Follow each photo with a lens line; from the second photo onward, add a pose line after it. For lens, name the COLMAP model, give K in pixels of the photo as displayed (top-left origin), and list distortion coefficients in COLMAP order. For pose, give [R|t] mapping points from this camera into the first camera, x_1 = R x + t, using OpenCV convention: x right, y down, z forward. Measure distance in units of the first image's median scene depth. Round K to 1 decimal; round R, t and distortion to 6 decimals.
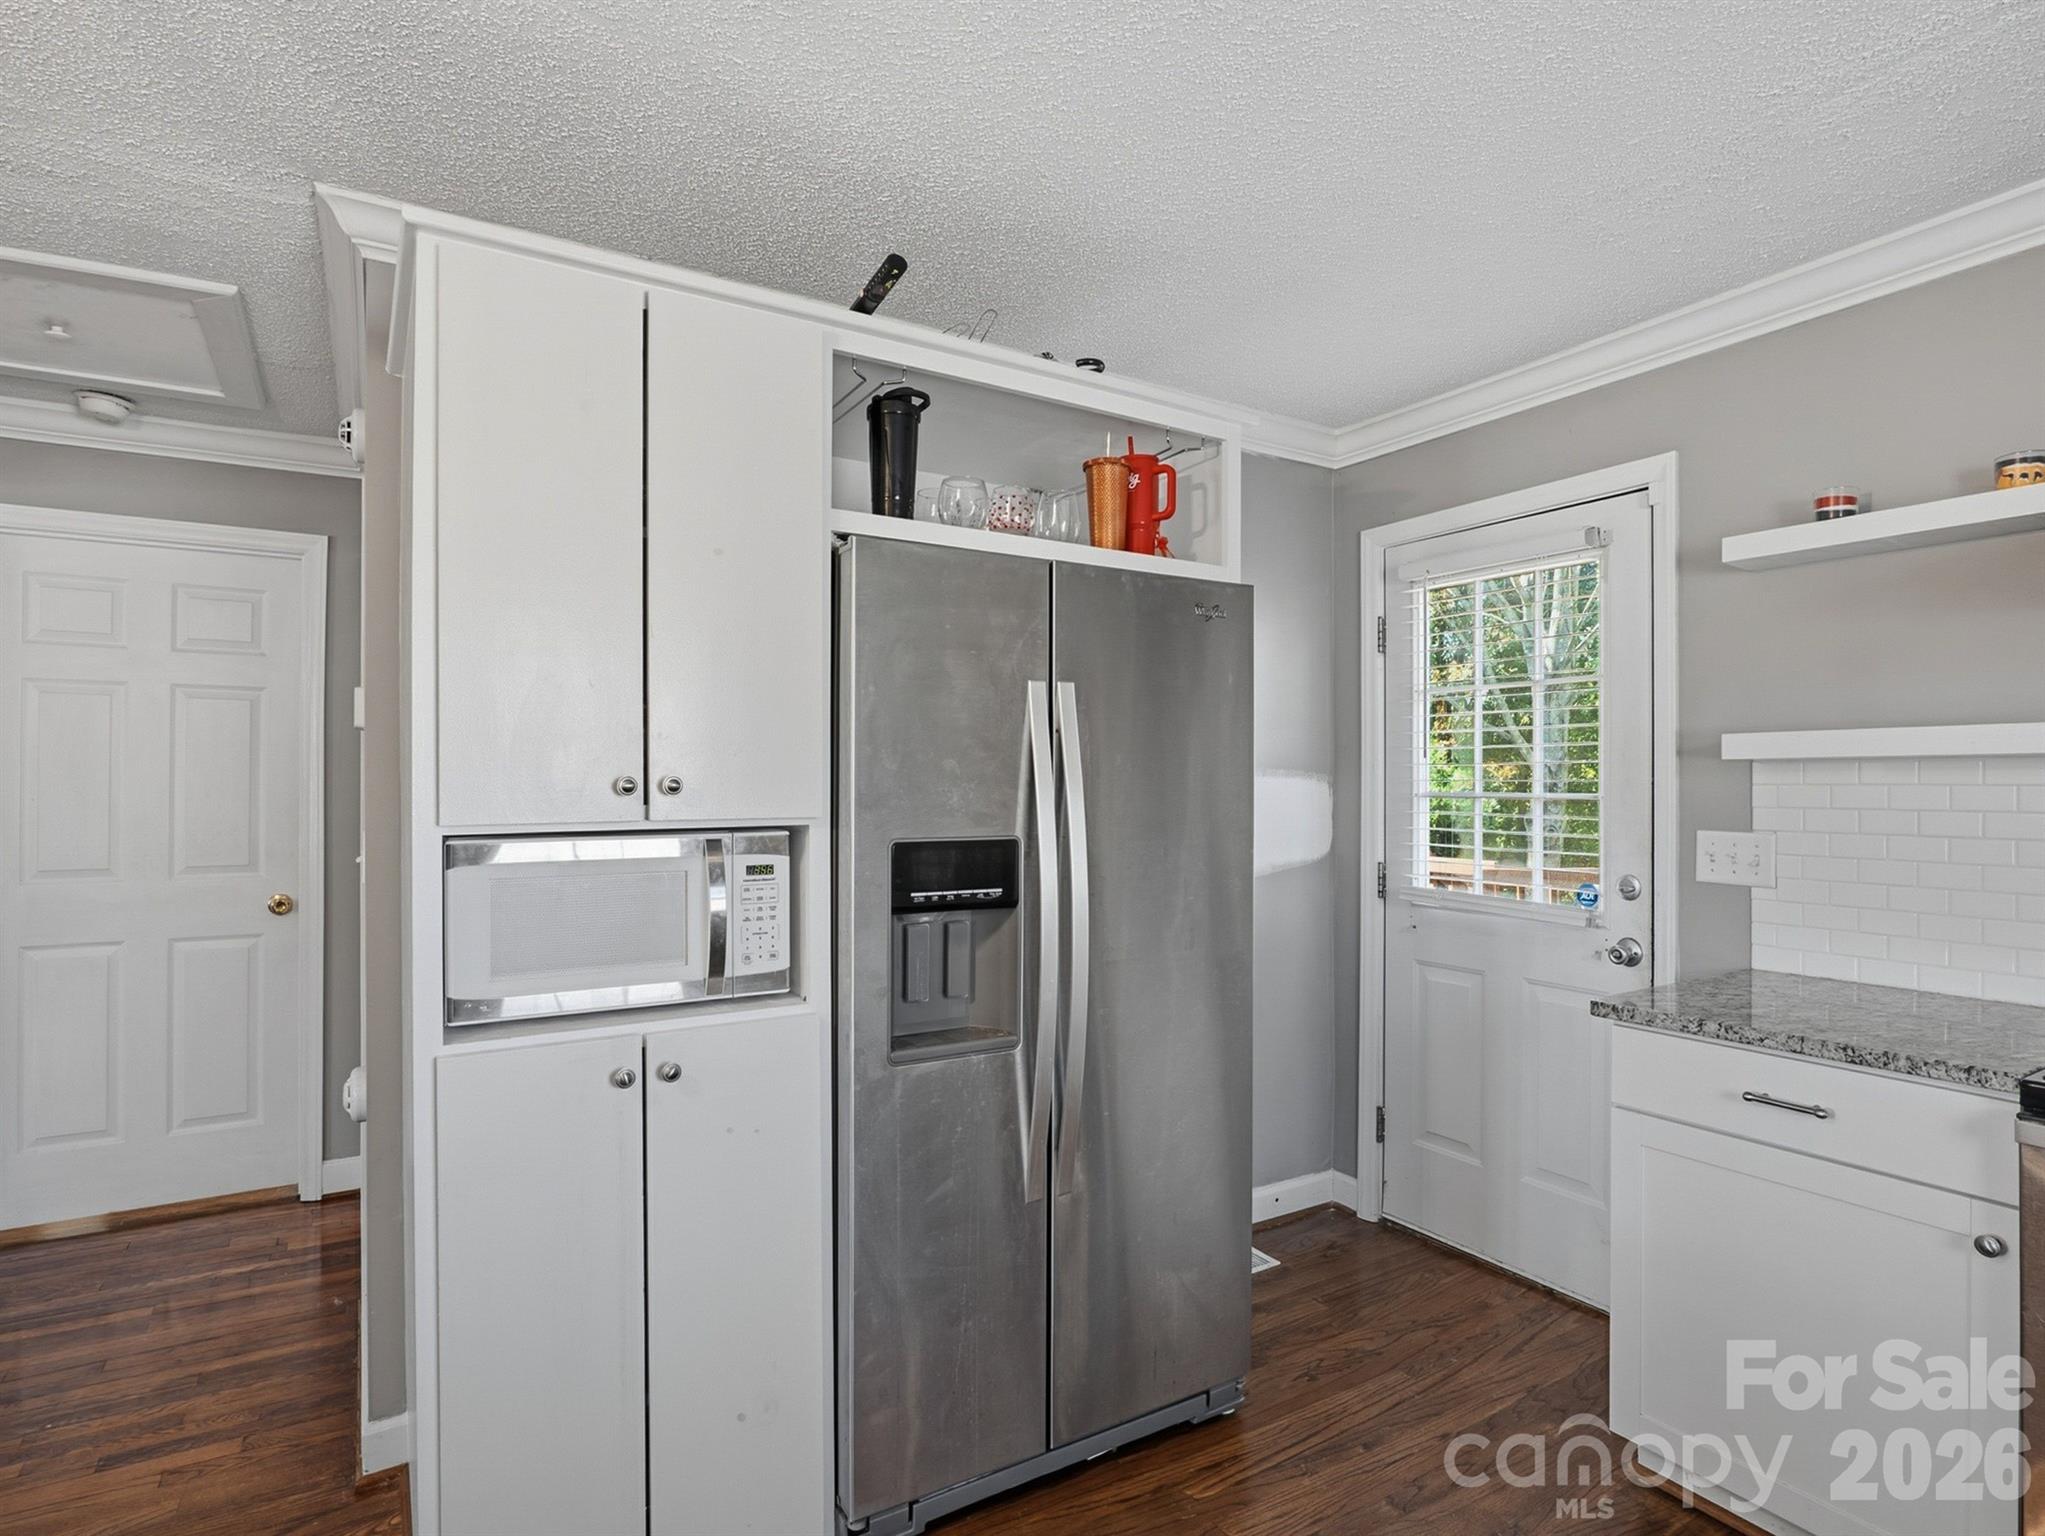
lens RADIAL K [[1079.1, 0, 1028.4], [0, 1079.1, 774.1], [0, 0, 1]] dist [-0.016224, 0.002875]
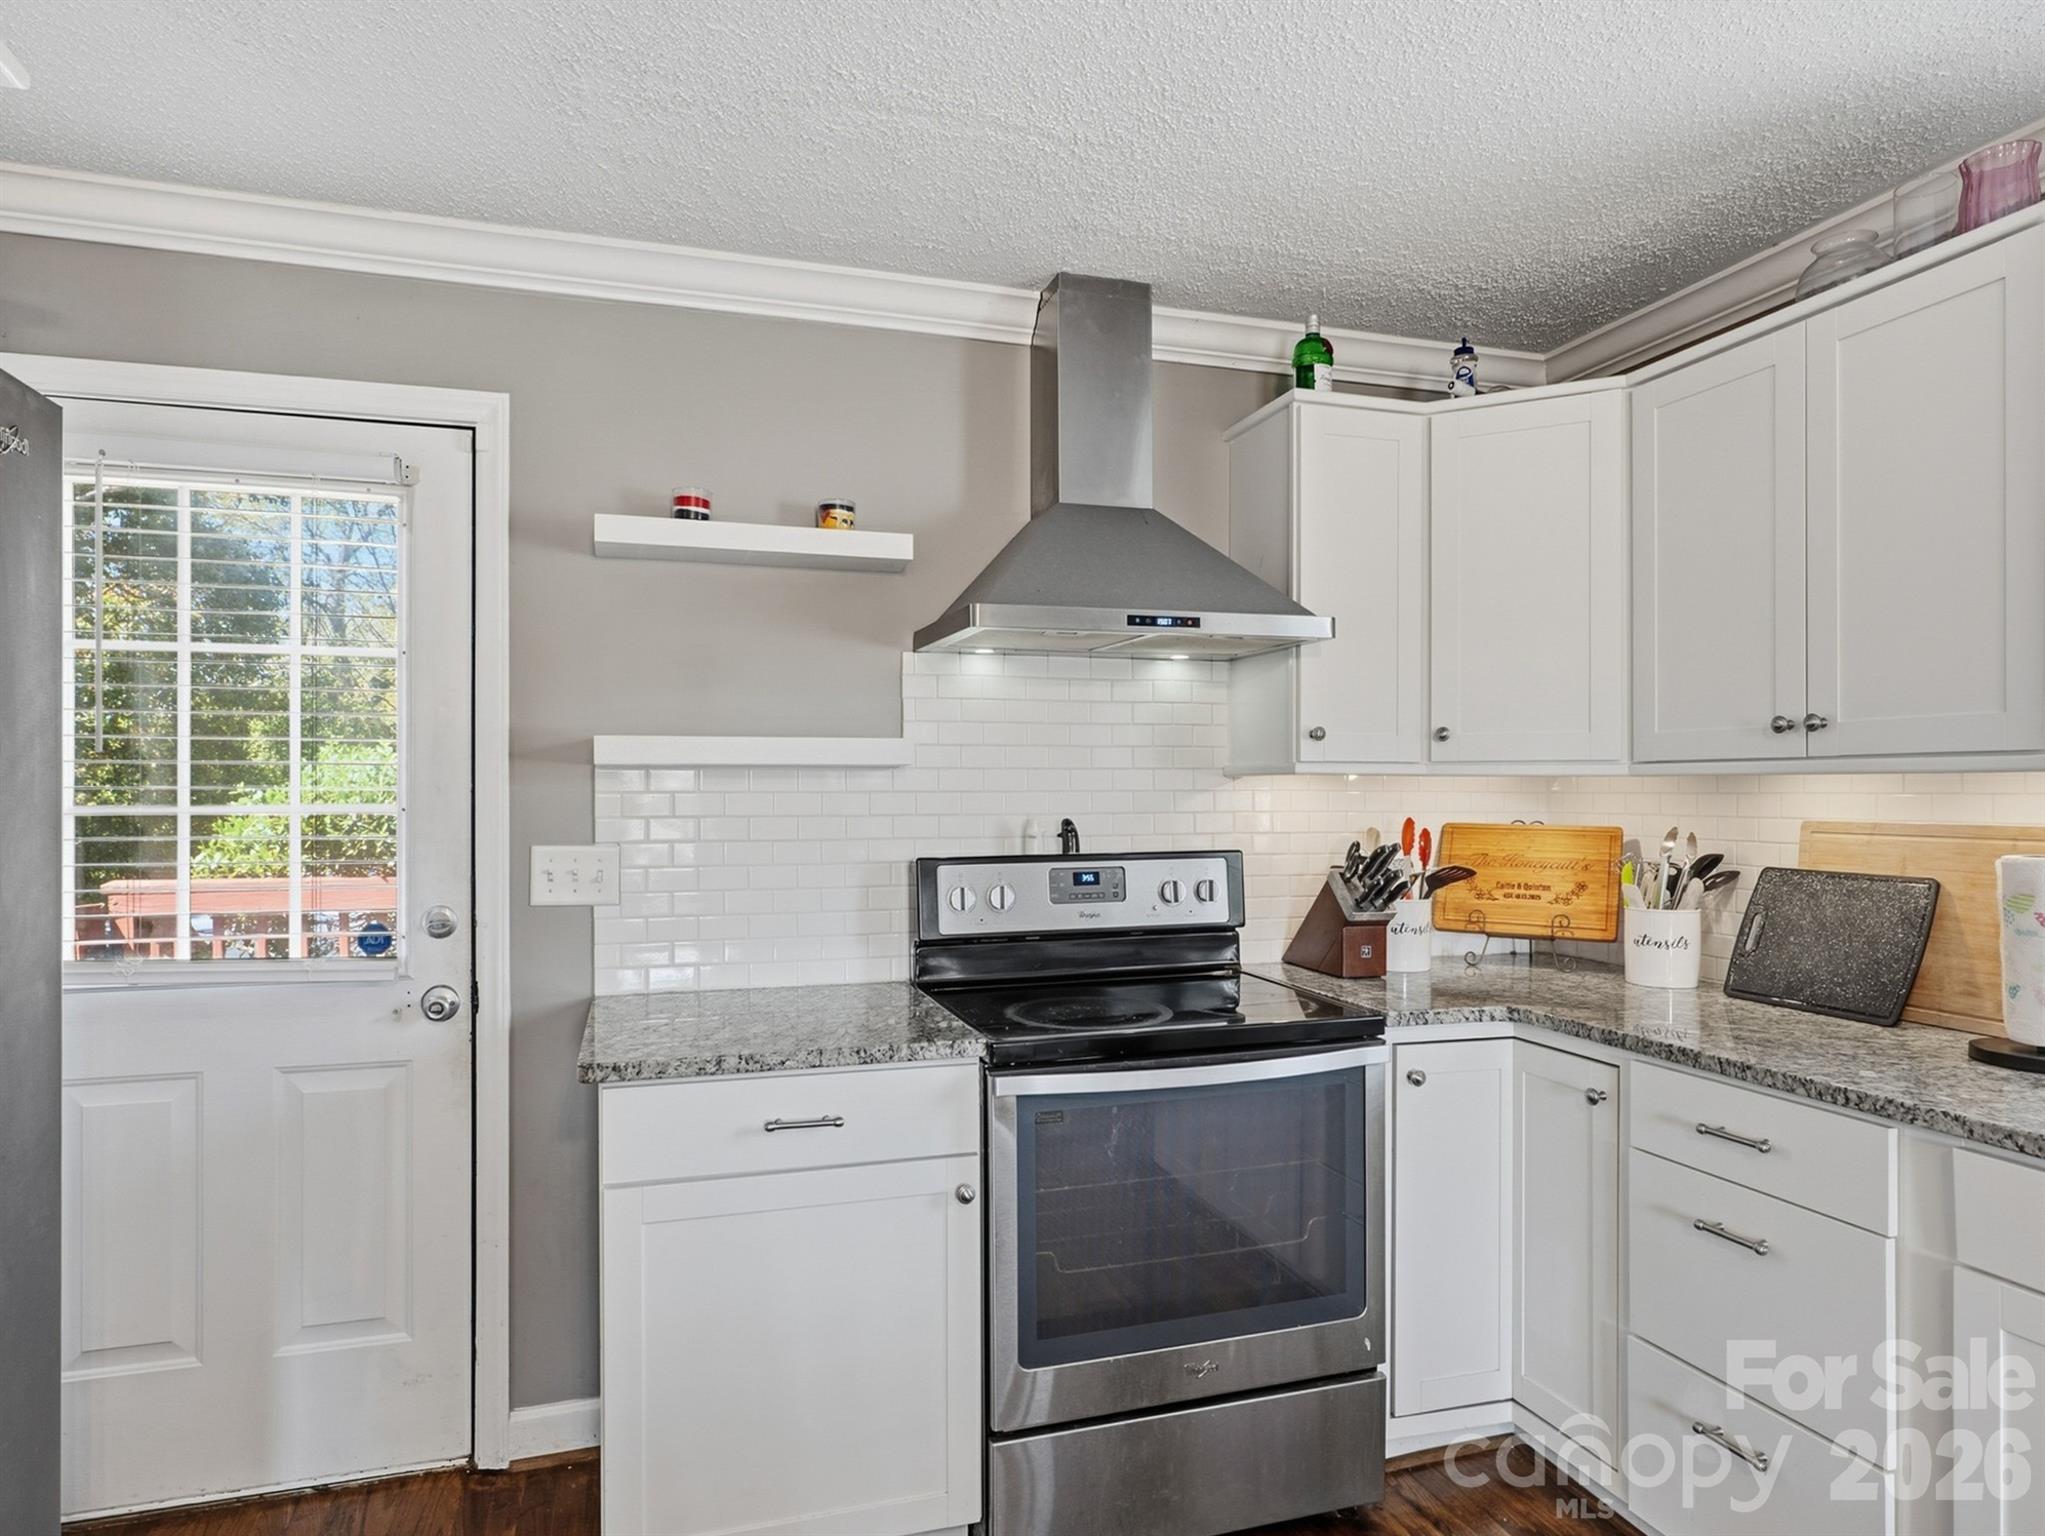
lens RADIAL K [[1211.9, 0, 1007.1], [0, 1211.9, 788.3], [0, 0, 1]] dist [-0.002854, 0.000666]
pose [[0.253751, 0.000478, 0.967270, -0.276573], [-0.006783, 0.999976, 0.001286, 0.003225], [-0.967246, -0.006888, 0.253748, 0.499639]]
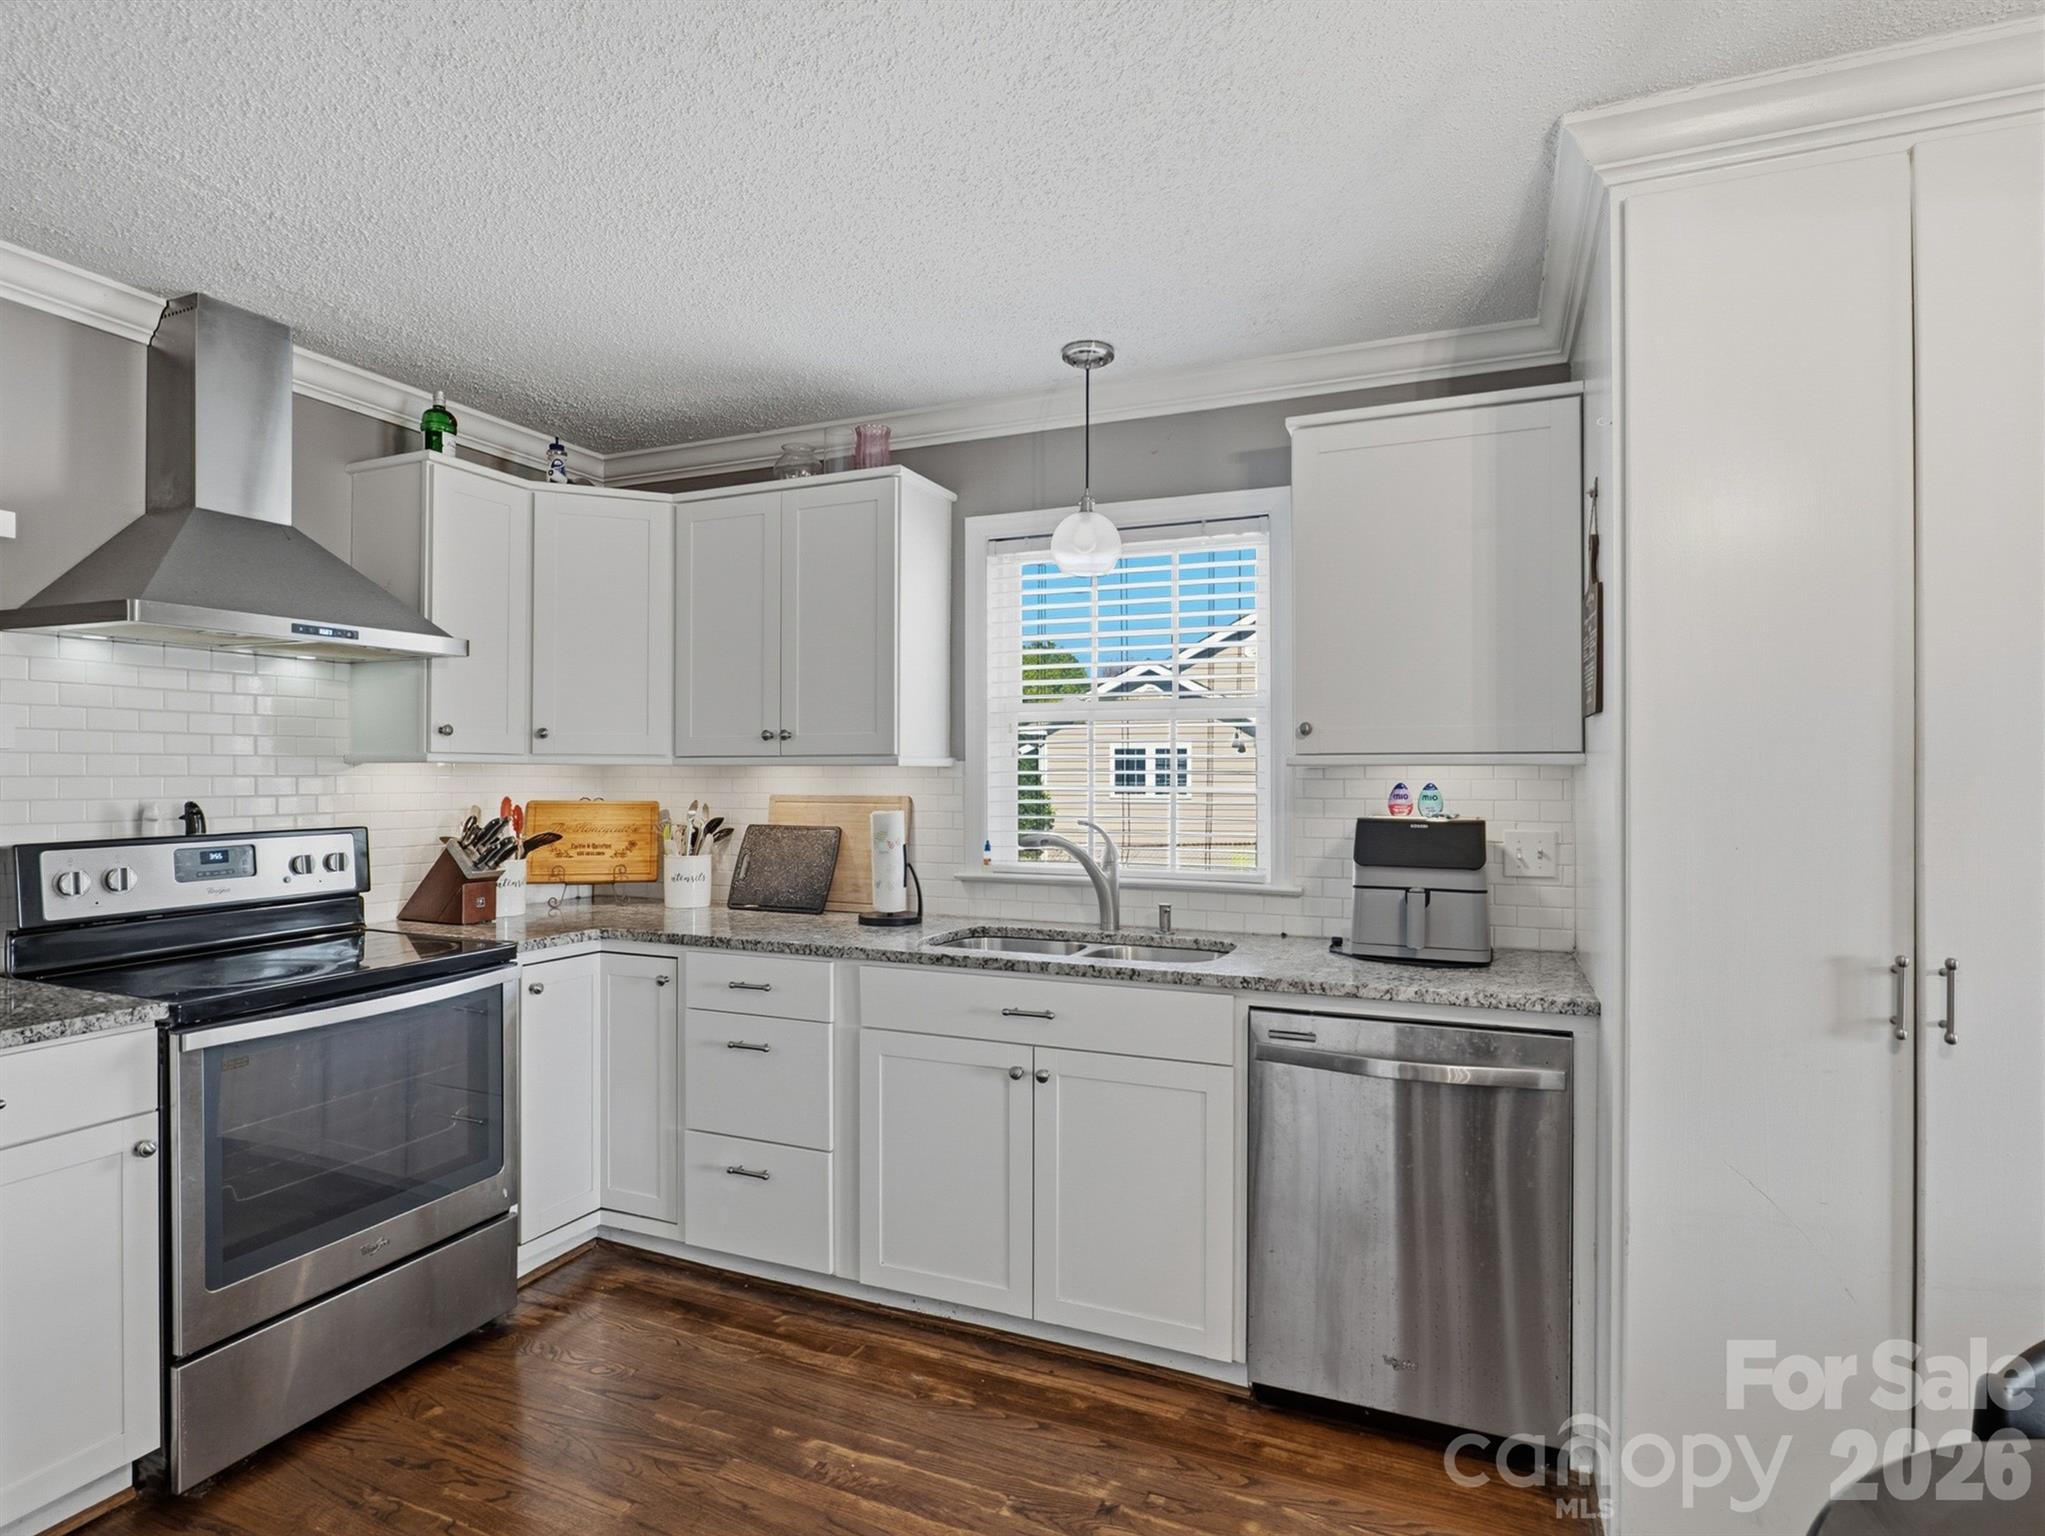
lens RADIAL K [[1079.1, 0, 1028.4], [0, 1079.1, 774.1], [0, 0, 1]] dist [-0.016224, 0.002875]
pose [[-0.574214, -0.000875, 0.818705, -0.564401], [-0.007699, 0.999961, -0.004331, 0.003387], [-0.818669, -0.008790, -0.574199, 0.698248]]
